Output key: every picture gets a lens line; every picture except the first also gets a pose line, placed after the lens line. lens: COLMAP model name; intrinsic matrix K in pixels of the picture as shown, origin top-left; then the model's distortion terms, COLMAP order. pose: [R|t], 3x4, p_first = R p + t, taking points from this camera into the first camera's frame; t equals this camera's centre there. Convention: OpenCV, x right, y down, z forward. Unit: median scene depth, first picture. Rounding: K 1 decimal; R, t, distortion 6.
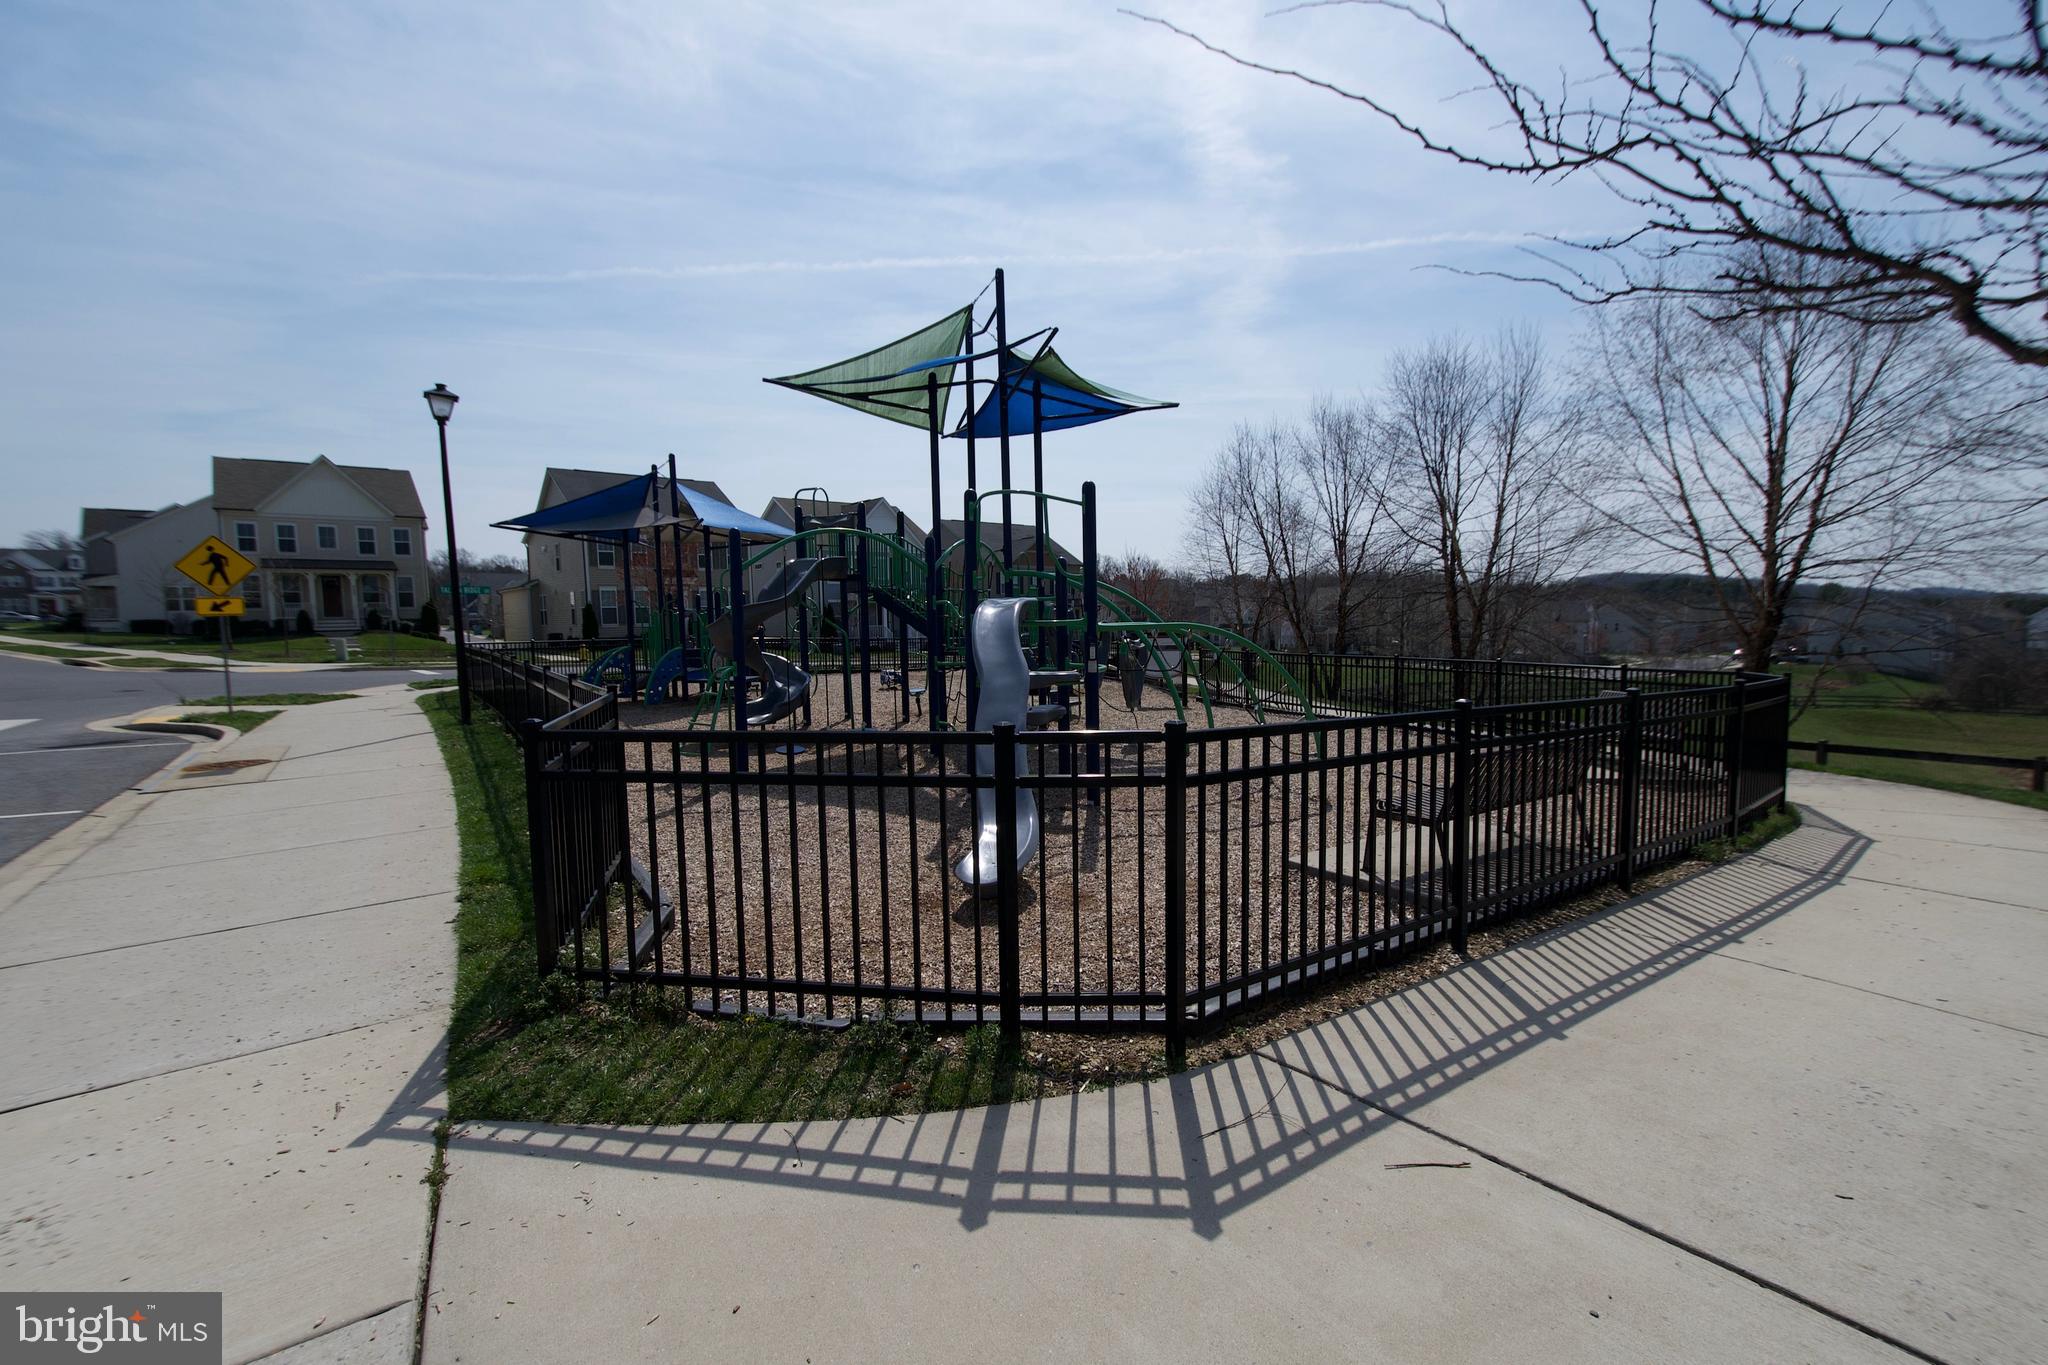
lens RADIAL K [[914.2, 0, 1024.0], [0, 914.2, 682.5], [0, 0, 1]] dist [-0.001864, -0.000688]
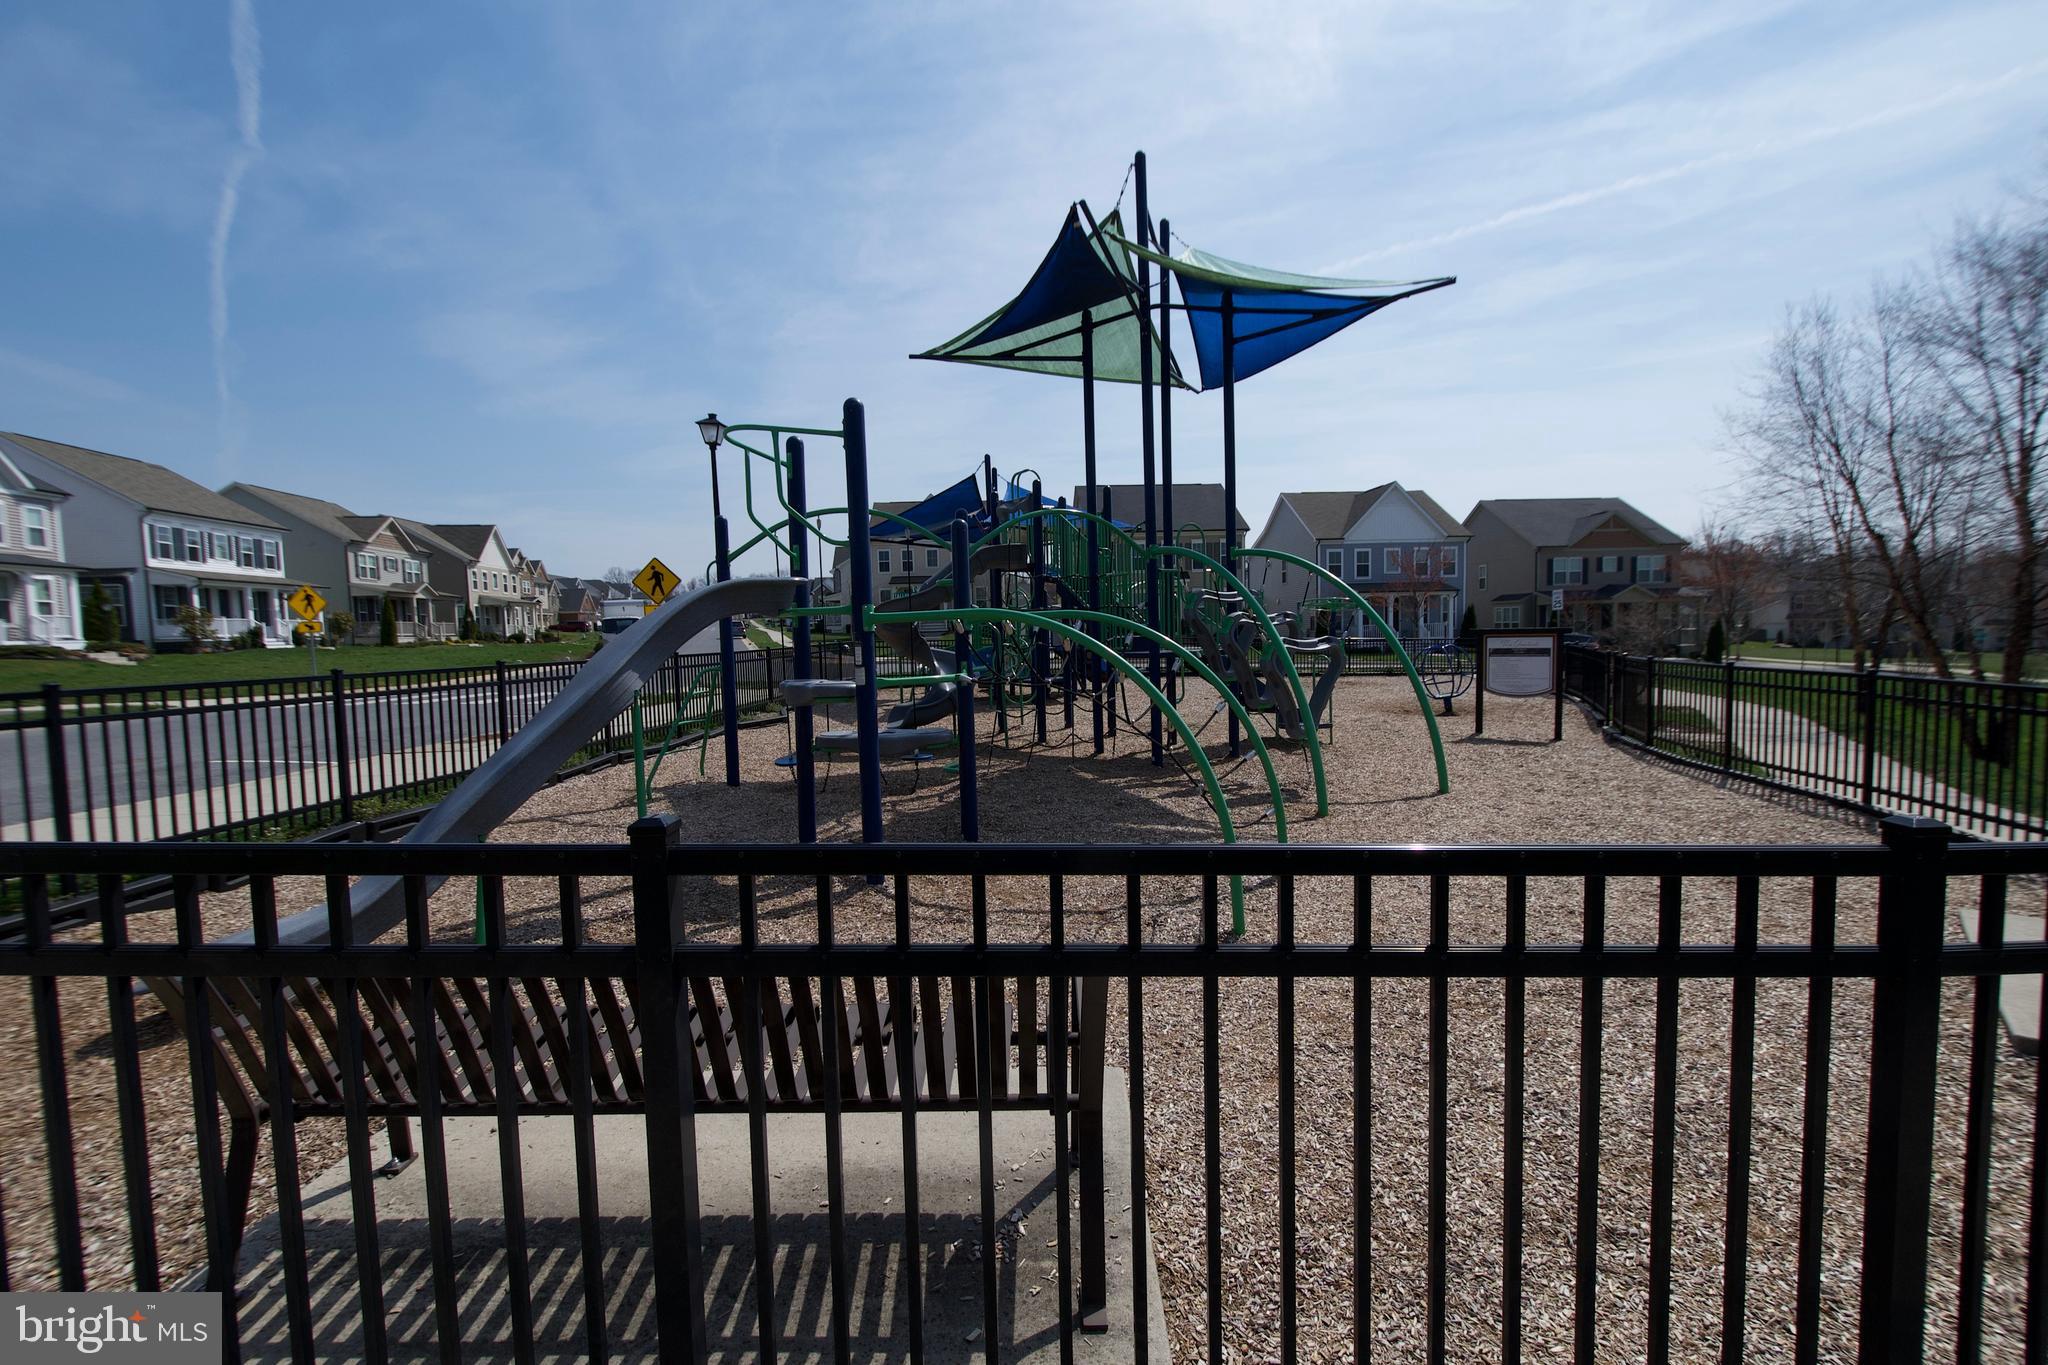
lens RADIAL K [[914.2, 0, 1024.0], [0, 914.2, 682.5], [0, 0, 1]] dist [-0.001864, -0.000688]
pose [[0.779214, 0.035352, -0.625760, 0.382677], [-0.040082, 0.999175, 0.006537, -0.011052], [0.625475, 0.019989, 0.779988, 0.341440]]
